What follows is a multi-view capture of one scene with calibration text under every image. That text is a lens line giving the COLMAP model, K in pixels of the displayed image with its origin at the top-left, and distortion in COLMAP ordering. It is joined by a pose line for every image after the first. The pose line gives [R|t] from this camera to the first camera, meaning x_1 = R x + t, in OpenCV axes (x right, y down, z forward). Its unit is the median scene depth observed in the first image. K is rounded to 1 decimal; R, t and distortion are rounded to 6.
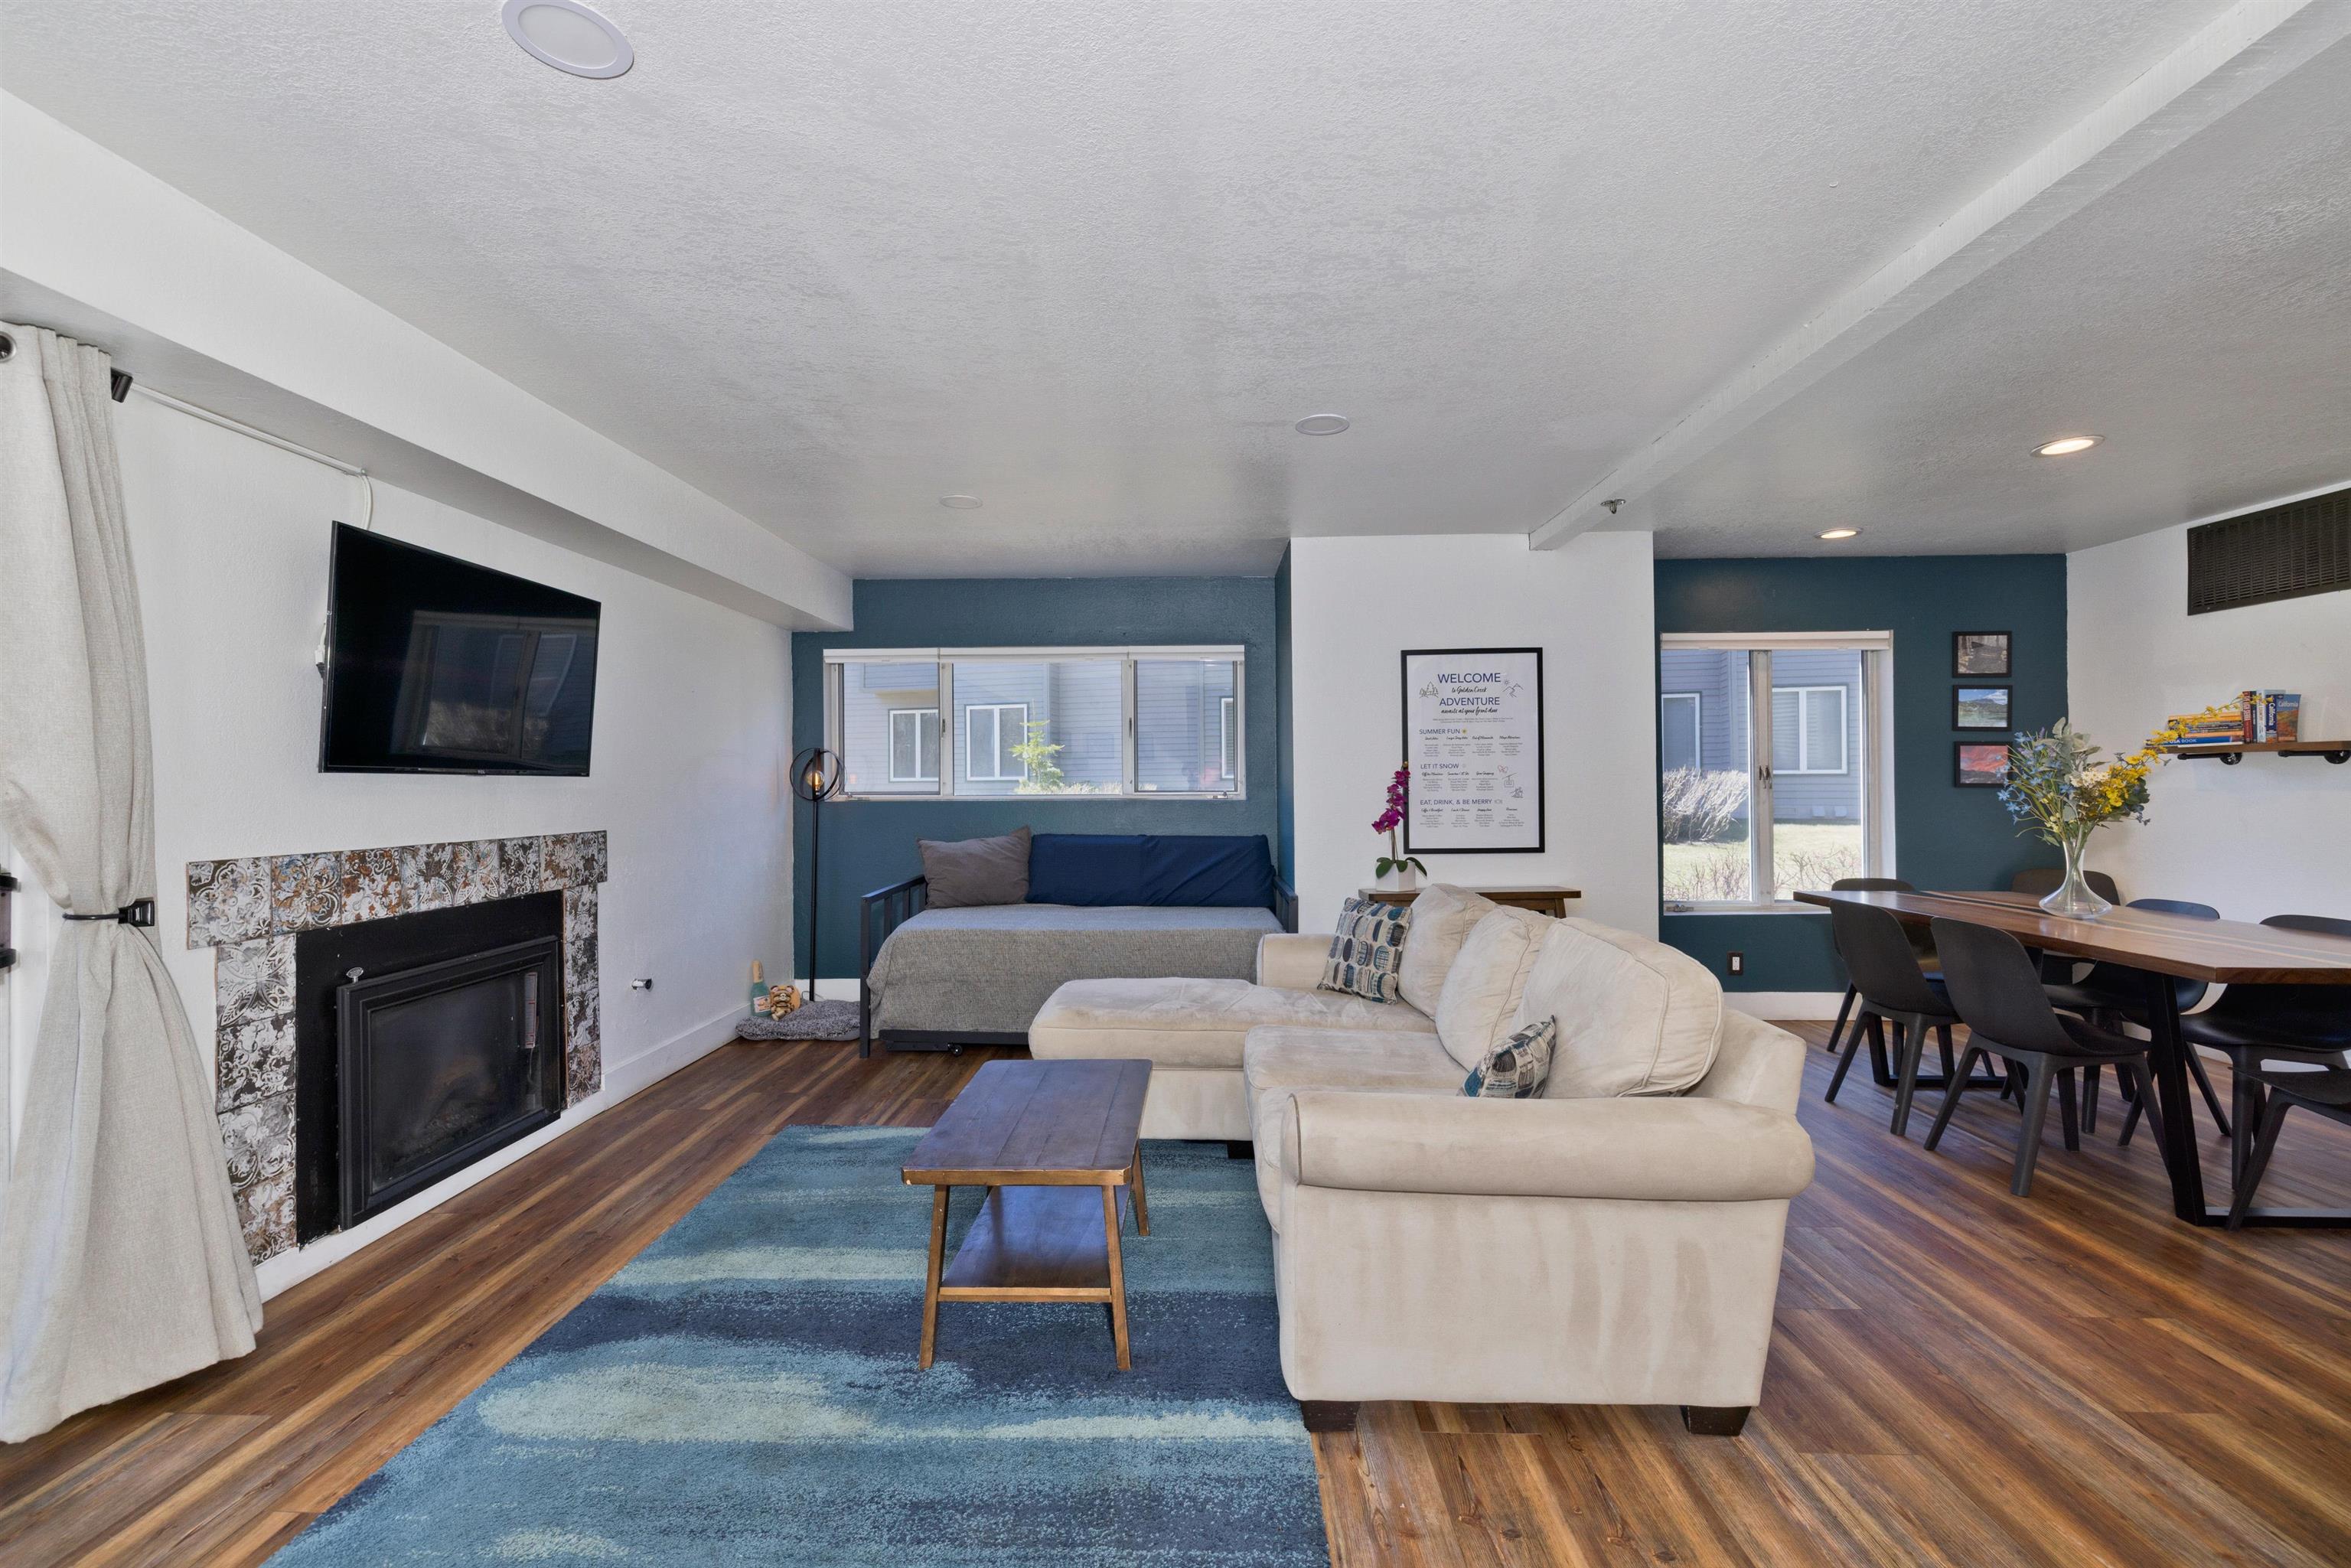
lens RADIAL K [[987.3, 0, 1163.6], [0, 987.3, 779.0], [0, 0, 1]] dist [0.000653, -0.000301]
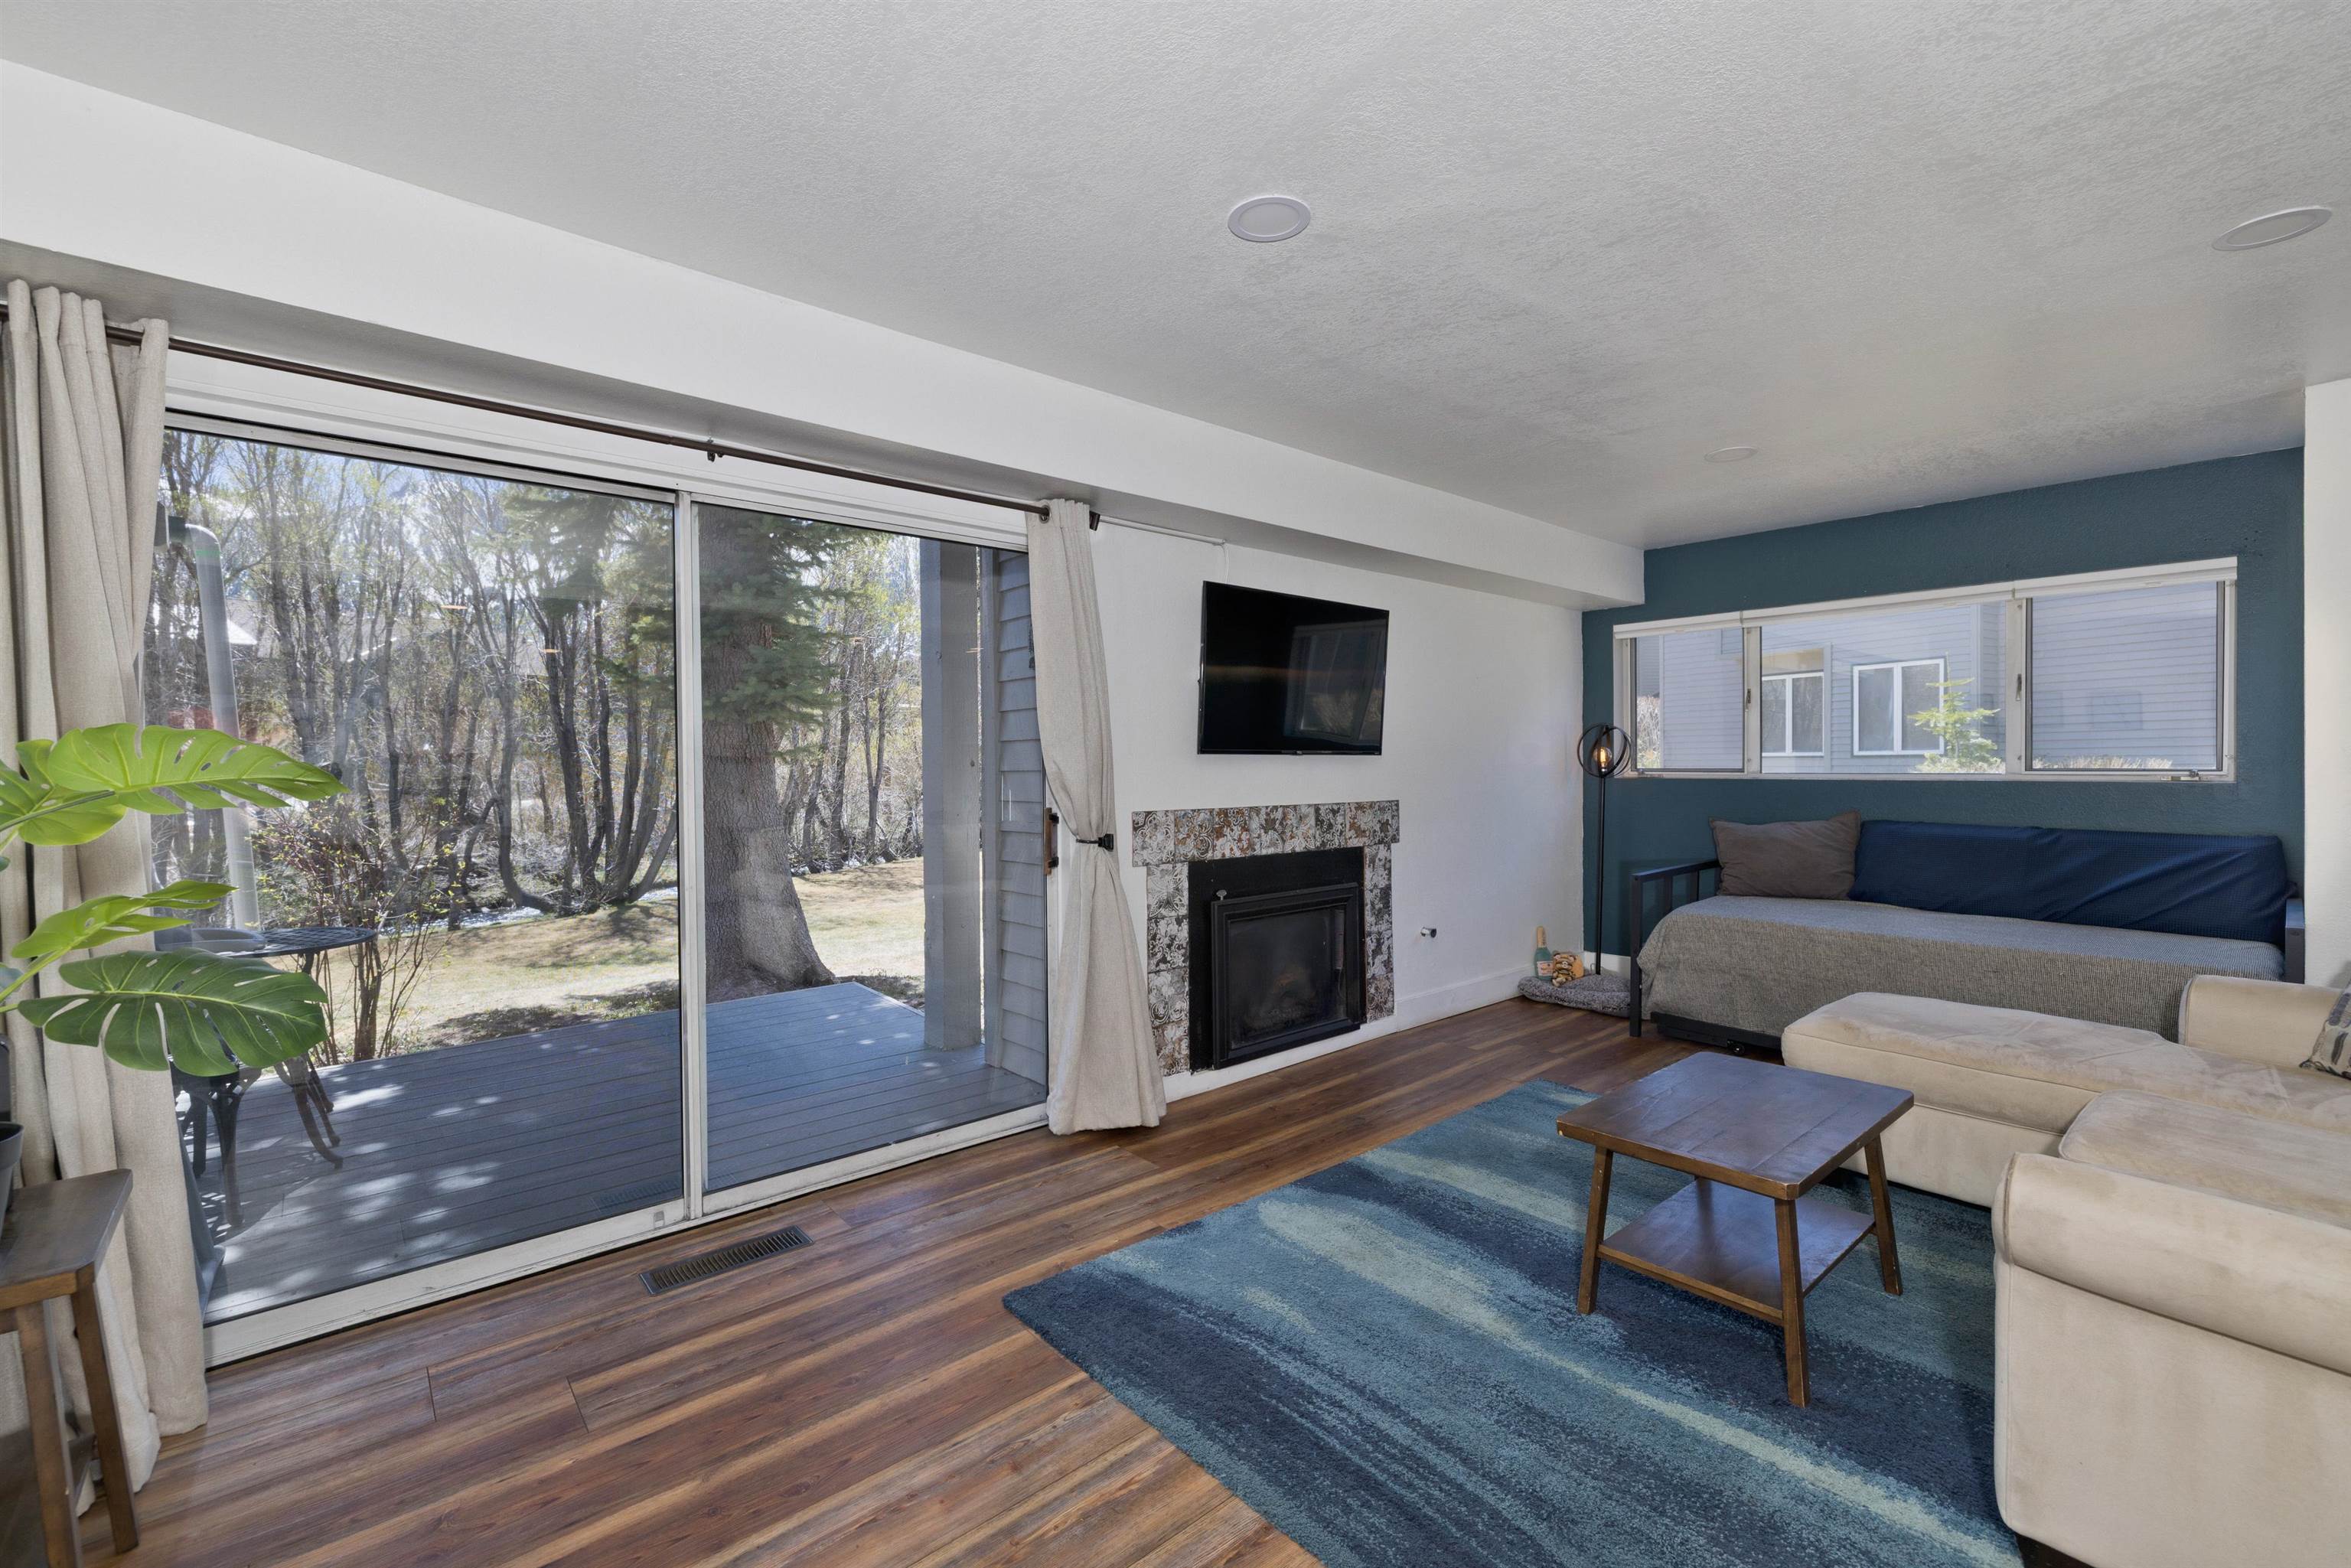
lens RADIAL K [[987.3, 0, 1156.9], [0, 987.3, 780.4], [0, 0, 1]] dist [0.000653, -0.000301]
pose [[0.672662, 0.013907, -0.739819, 0.135079], [0.005530, 0.999701, 0.023820, -0.001964], [0.739929, -0.020114, 0.672384, -0.023101]]
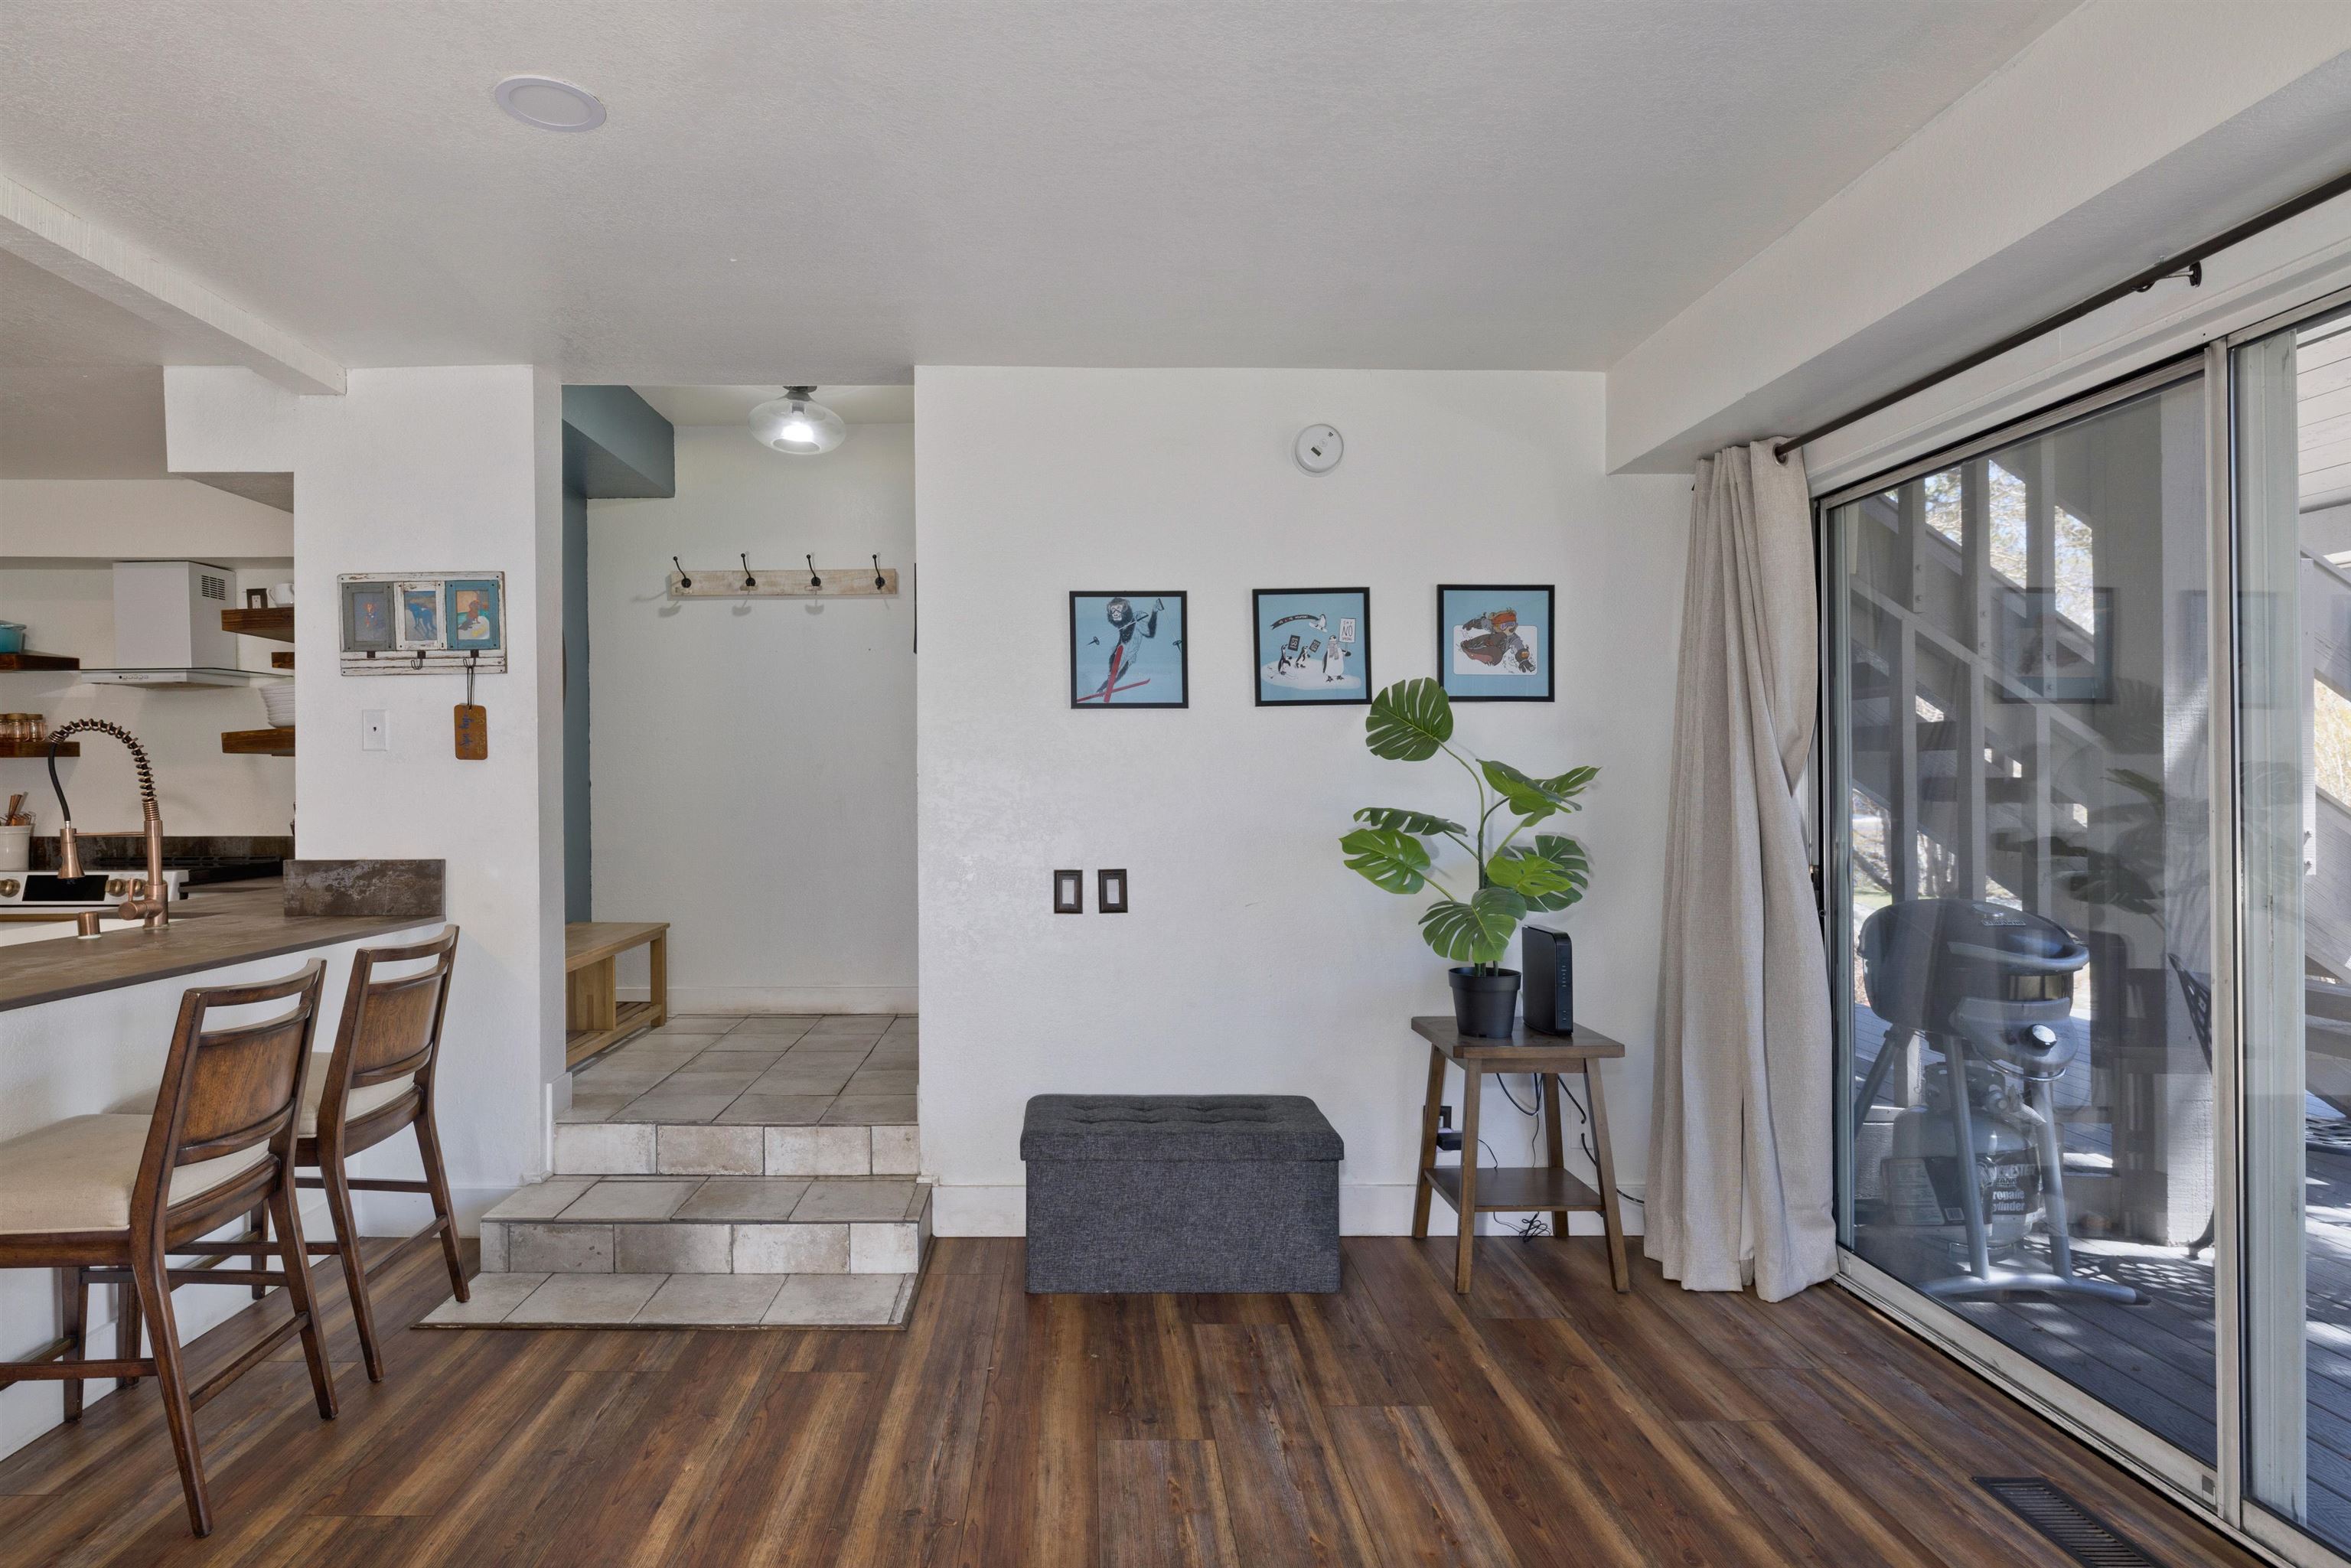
lens RADIAL K [[1203.2, 0, 1074.0], [0, 1203.2, 807.1], [0, 0, 1]] dist [-0.001248, 0.000017]
pose [[-0.998991, 0.006310, -0.044469, -0.093837], [0.005603, 0.999856, 0.016013, 0.000220], [0.044564, 0.015748, -0.998882, 0.758087]]
